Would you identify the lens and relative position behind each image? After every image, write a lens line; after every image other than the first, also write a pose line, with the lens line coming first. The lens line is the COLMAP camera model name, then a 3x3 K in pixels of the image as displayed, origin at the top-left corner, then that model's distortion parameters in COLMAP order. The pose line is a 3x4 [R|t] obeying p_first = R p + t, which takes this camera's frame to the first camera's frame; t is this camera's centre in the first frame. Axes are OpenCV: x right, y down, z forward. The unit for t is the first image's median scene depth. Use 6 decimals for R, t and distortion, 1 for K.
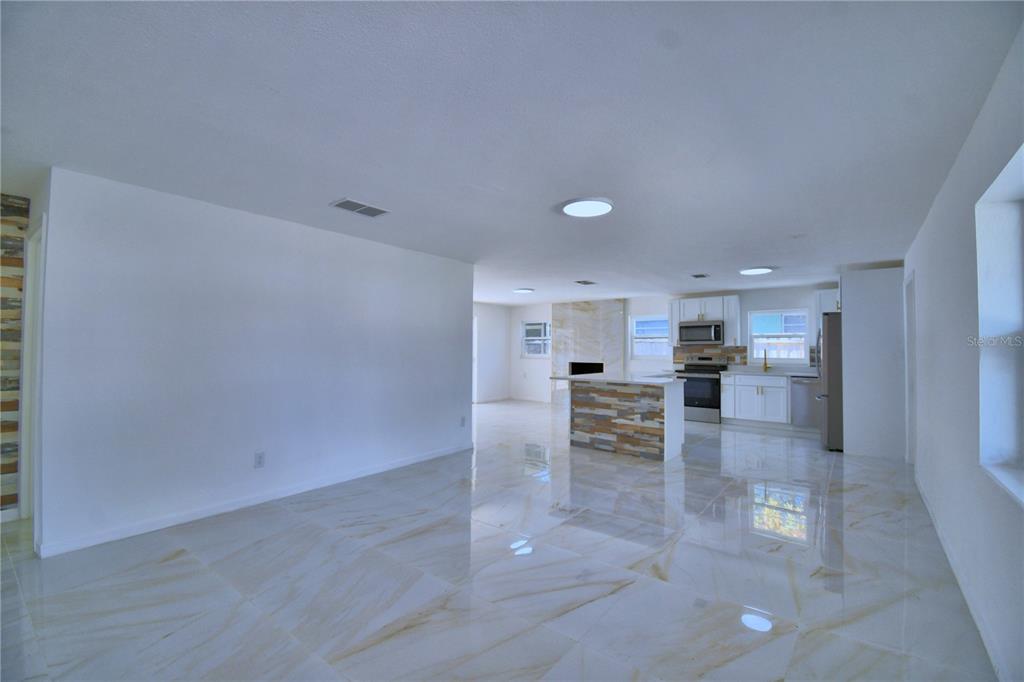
lens RADIAL K [[450.7, 0, 508.3], [0, 450.7, 338.2], [0, 0, 1]] dist [0.021563, -0.025555]
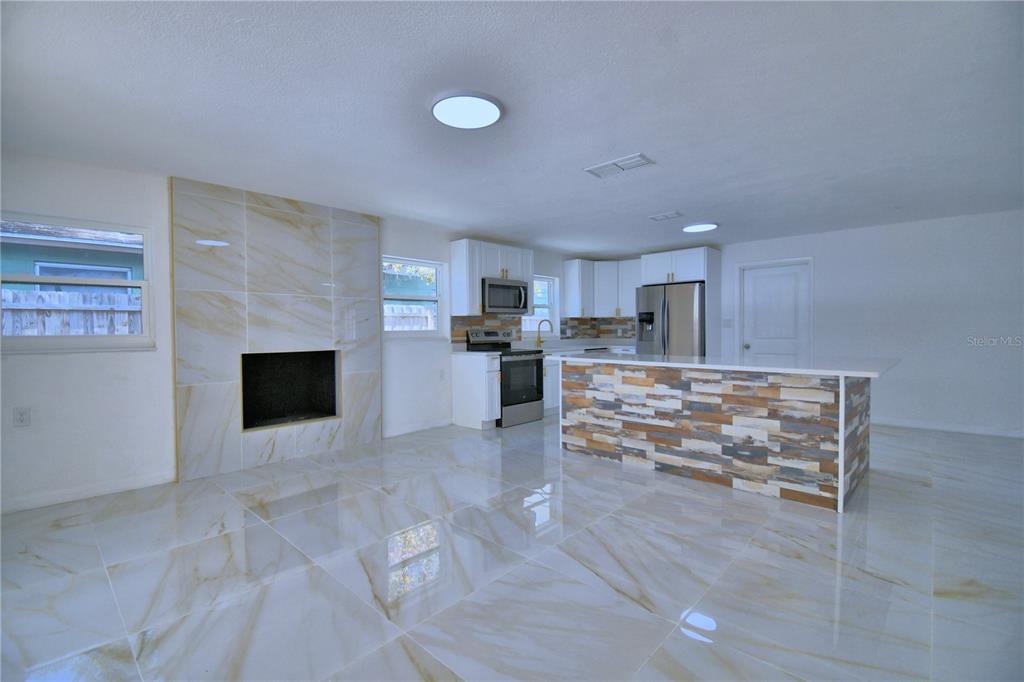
lens RADIAL K [[447.8, 0, 508.6], [0, 447.8, 339.0], [0, 0, 1]] dist [0.024180, -0.027933]
pose [[0.094116, -0.028192, 0.995162, -0.383668], [-0.014095, 0.999461, 0.029646, 0.049992], [-0.995461, -0.016817, 0.093668, 1.395983]]
